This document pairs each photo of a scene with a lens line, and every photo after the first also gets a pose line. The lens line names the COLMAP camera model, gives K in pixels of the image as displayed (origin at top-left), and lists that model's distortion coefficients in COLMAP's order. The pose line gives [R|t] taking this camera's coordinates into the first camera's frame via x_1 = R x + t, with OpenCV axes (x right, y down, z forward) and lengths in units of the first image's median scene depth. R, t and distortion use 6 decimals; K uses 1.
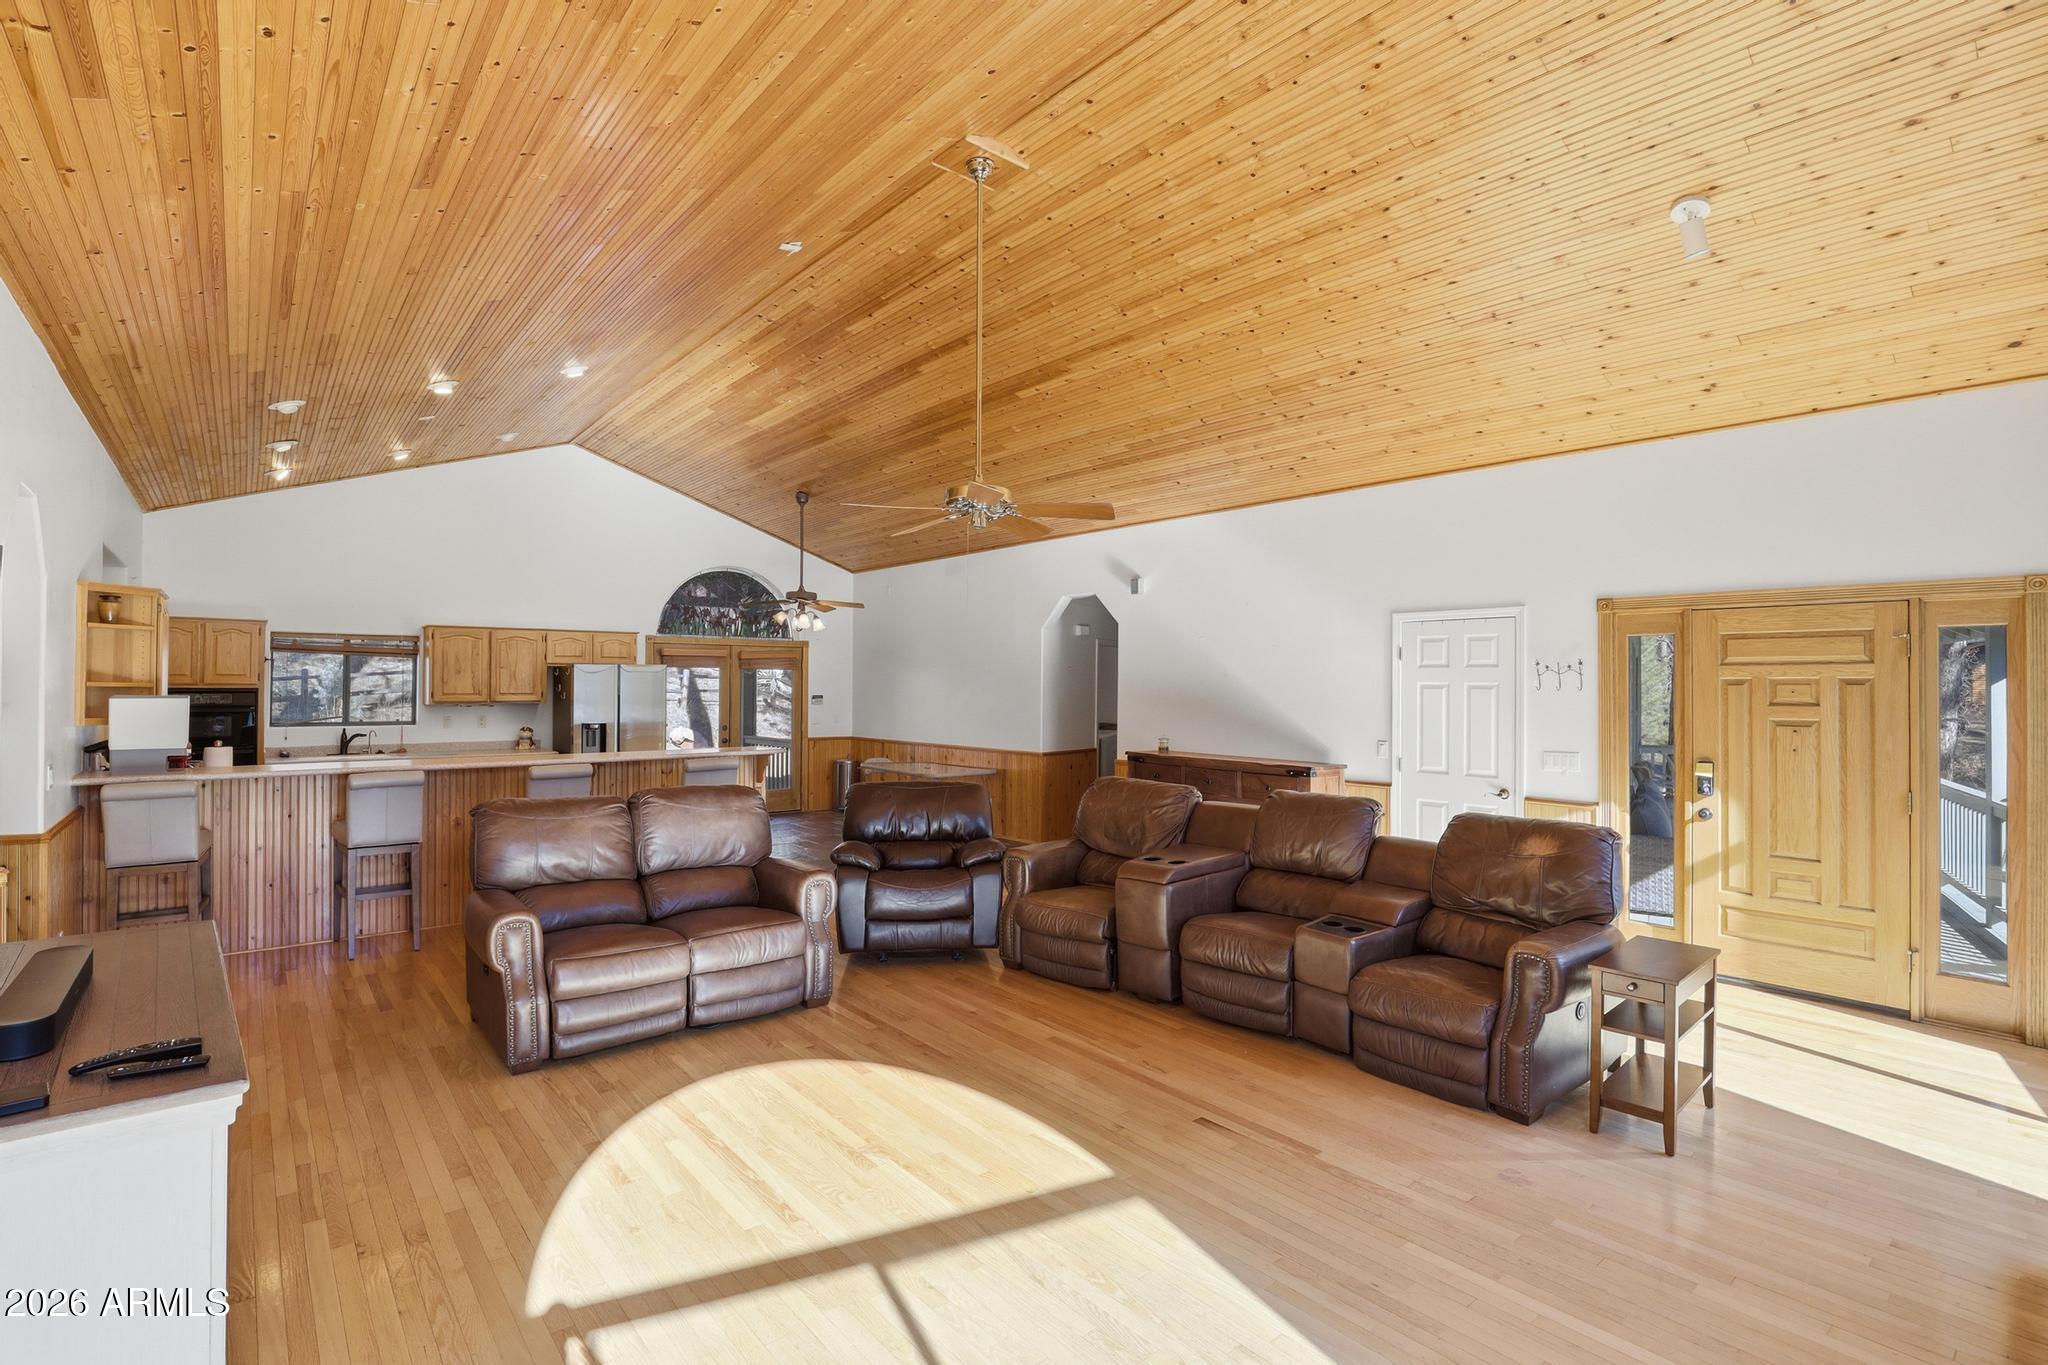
lens RADIAL K [[942.0, 0, 1025.7], [0, 942.0, 674.9], [0, 0, 1]] dist [-0.037078, 0.002697]
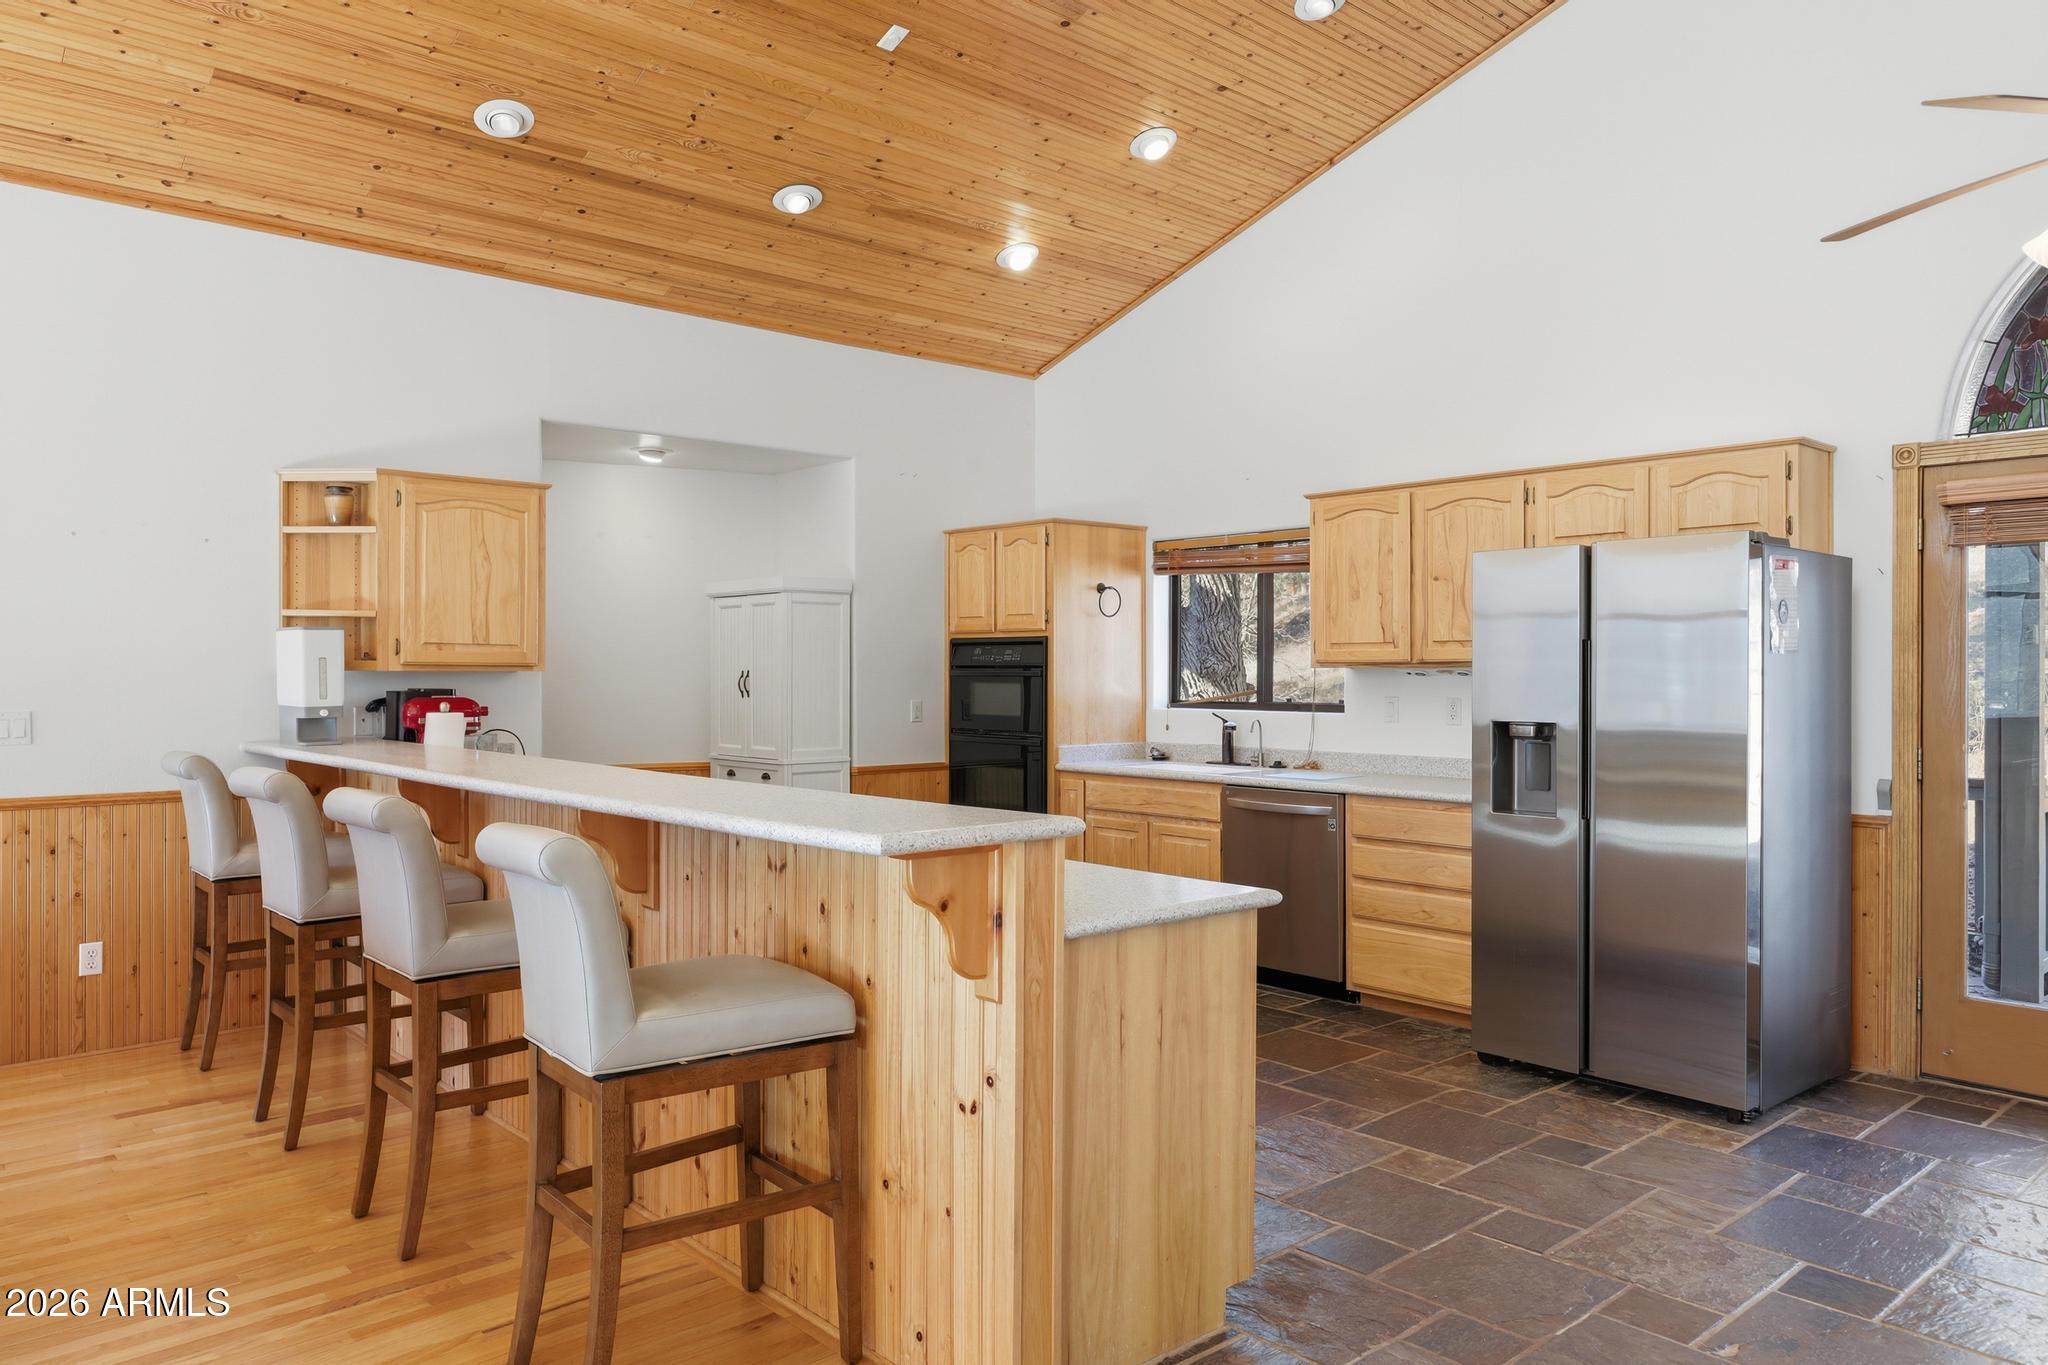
lens RADIAL K [[1357.7, 0, 1021.0], [0, 1357.7, 677.5], [0, 0, 1]] dist [-0.008160, 0.010433]
pose [[0.024505, -0.001618, -0.999698, 0.020998], [0.007001, 0.999974, -0.001447, 0.035579], [0.999675, -0.006964, 0.024515, 0.827263]]
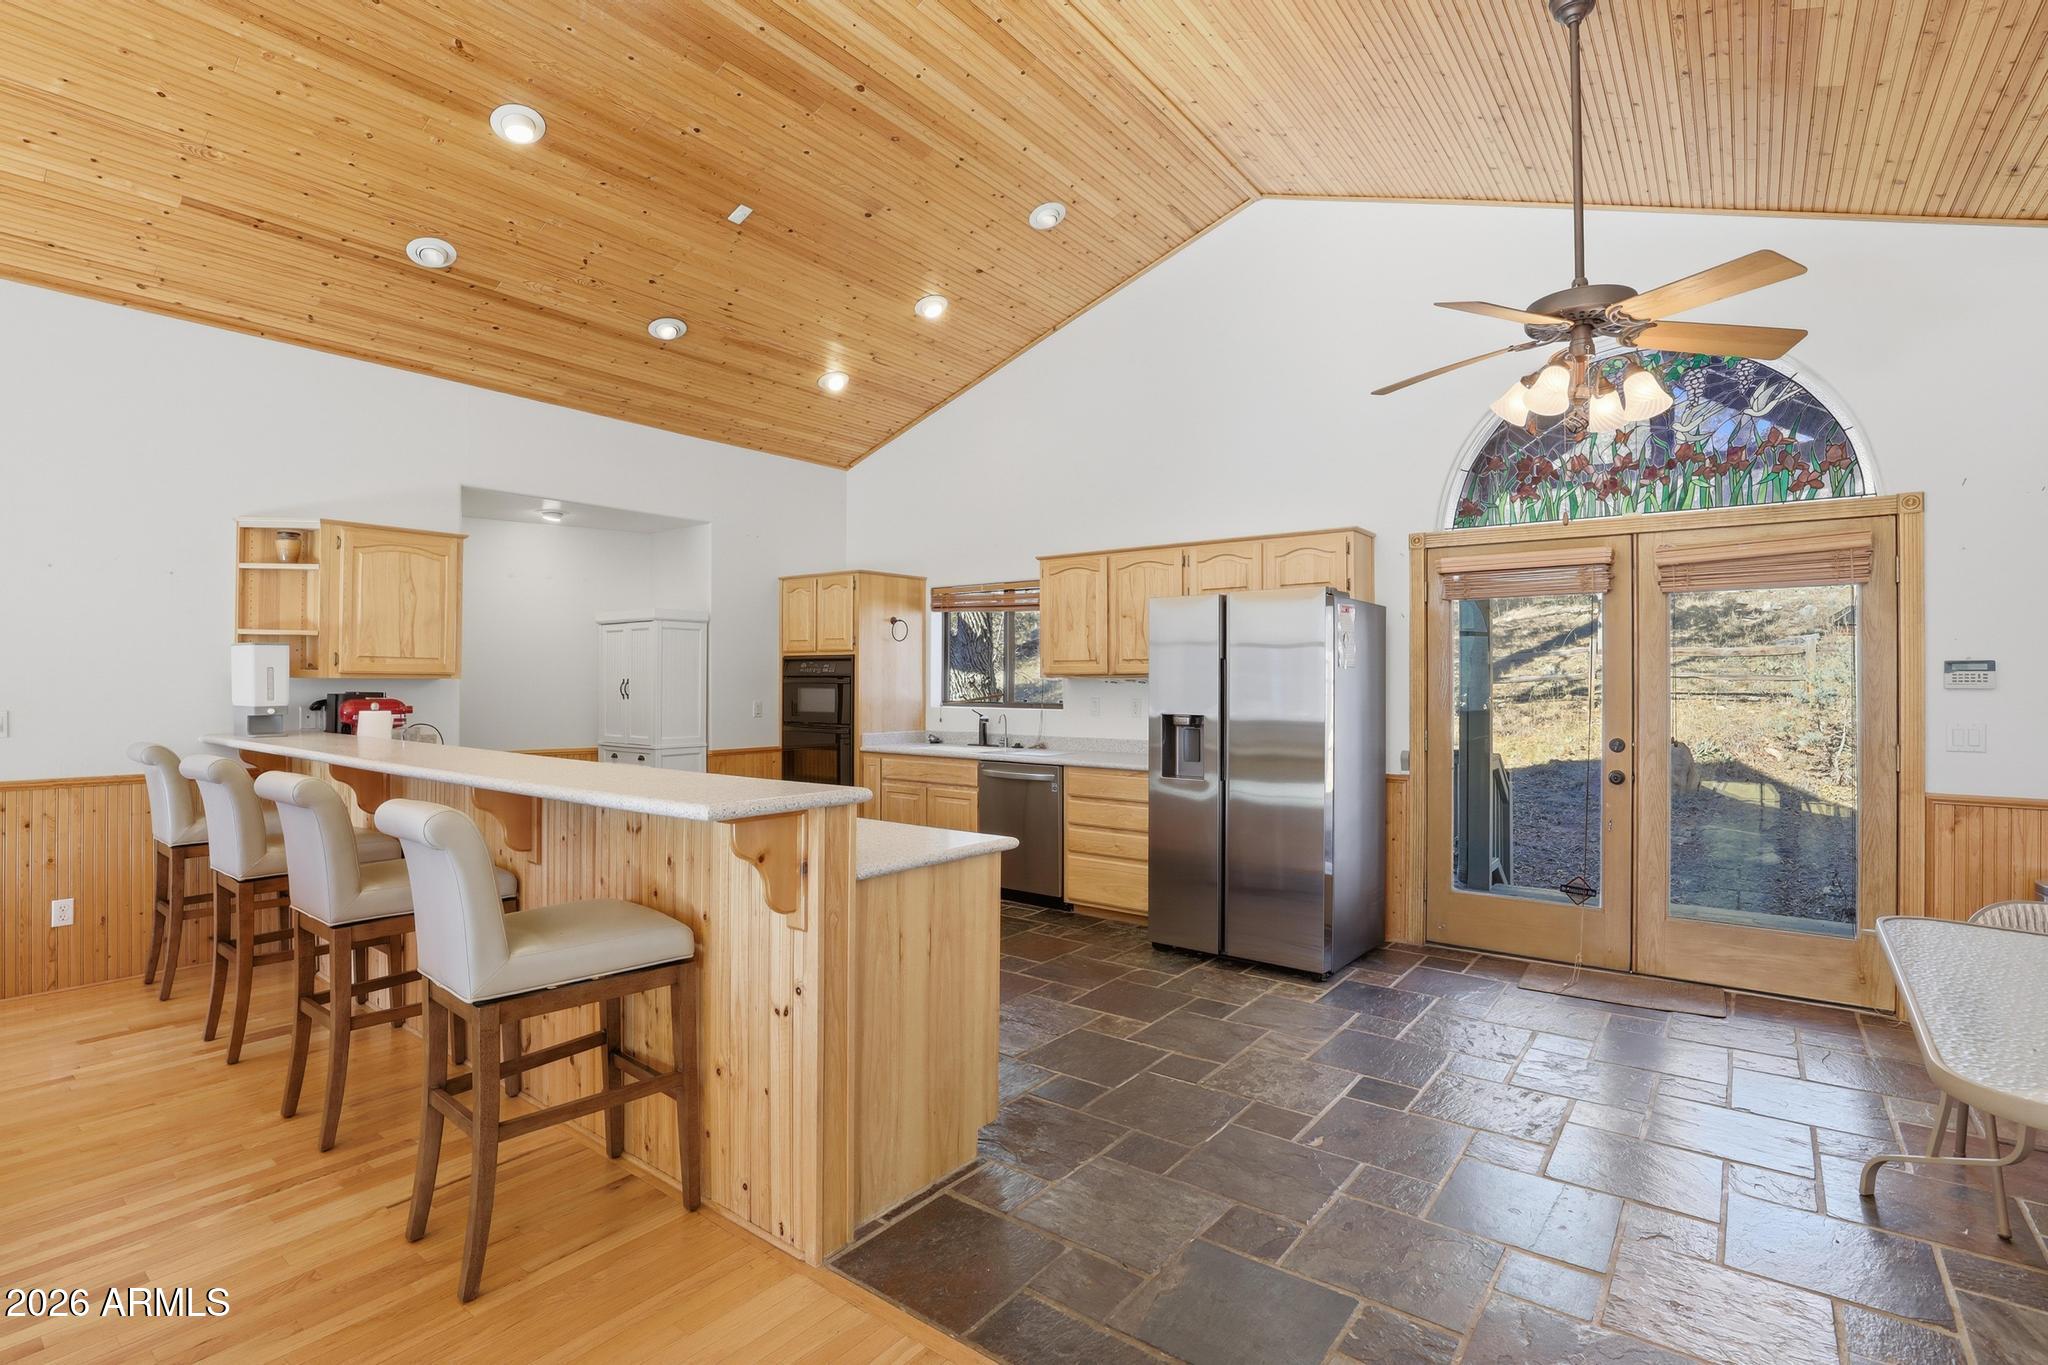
lens RADIAL K [[942.0, 0, 1016.4], [0, 942.0, 676.7], [0, 0, 1]] dist [-0.037078, 0.002697]
pose [[0.207126, -0.010680, -0.978256, 0.002753], [0.006102, 0.999935, -0.009625, 0.036338], [0.978295, -0.003976, 0.207178, 0.832318]]
